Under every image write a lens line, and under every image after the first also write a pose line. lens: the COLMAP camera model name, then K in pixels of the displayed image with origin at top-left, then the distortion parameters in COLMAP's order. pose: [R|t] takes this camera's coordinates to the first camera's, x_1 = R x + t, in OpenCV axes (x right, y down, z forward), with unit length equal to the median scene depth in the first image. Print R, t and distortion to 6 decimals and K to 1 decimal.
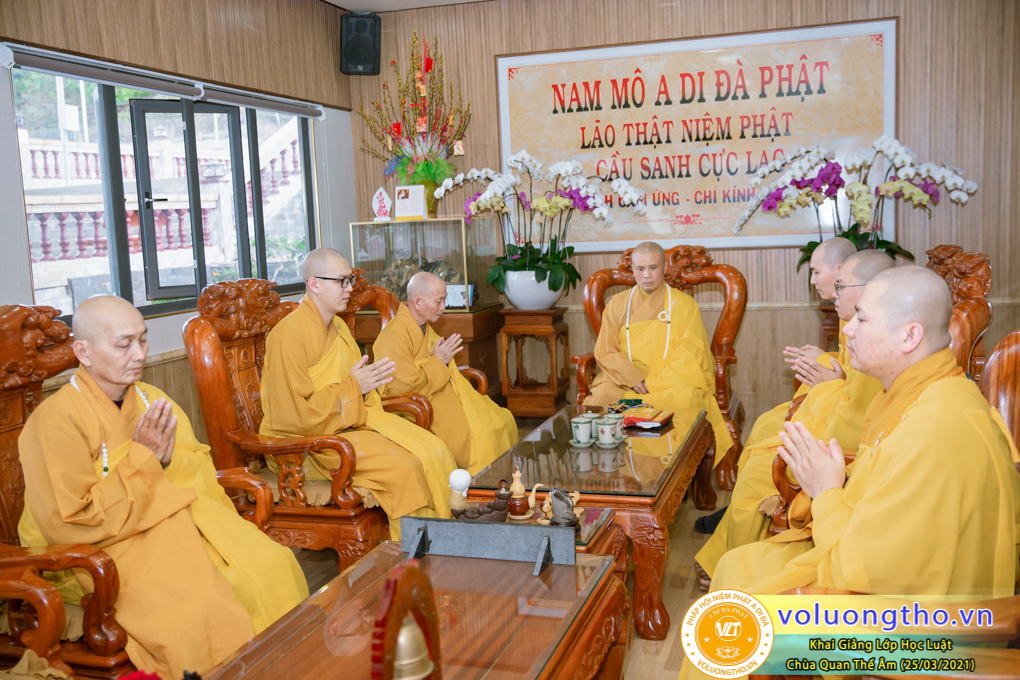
lens RADIAL K [[1068.6, 0, 484.6], [0, 1068.6, 340.6], [0, 0, 1]] dist [-0.007359, 0.168604]
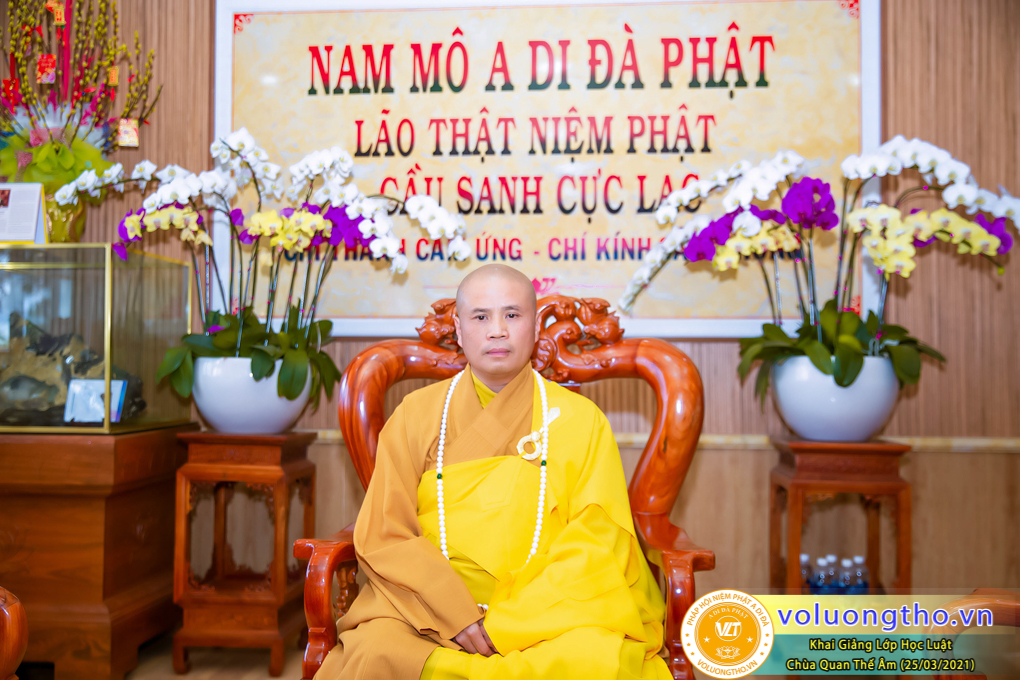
lens RADIAL K [[984.6, 0, 510.0], [0, 984.6, 340.0], [0, 0, 1]] dist [-0.003279, 0.016701]
pose [[0.970295, 0.058824, 0.234663, 0.055747], [-0.023354, 0.988233, -0.151161, -0.004829], [-0.240794, 0.141191, 0.960252, 0.510564]]
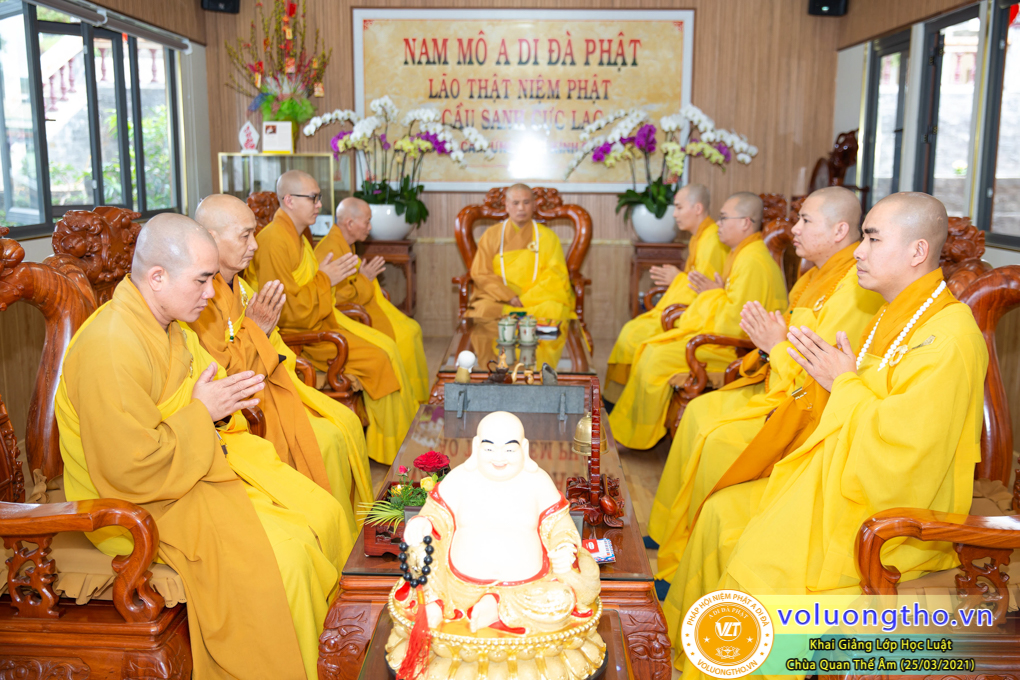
lens RADIAL K [[1068.6, 0, 484.6], [0, 1068.6, 340.6], [0, 0, 1]] dist [-0.007359, 0.168604]
pose [[0.960611, 0.005178, 0.277849, -0.172375], [-0.017999, 0.998886, 0.043615, 0.026443], [-0.277314, -0.046898, 0.959634, -0.113249]]
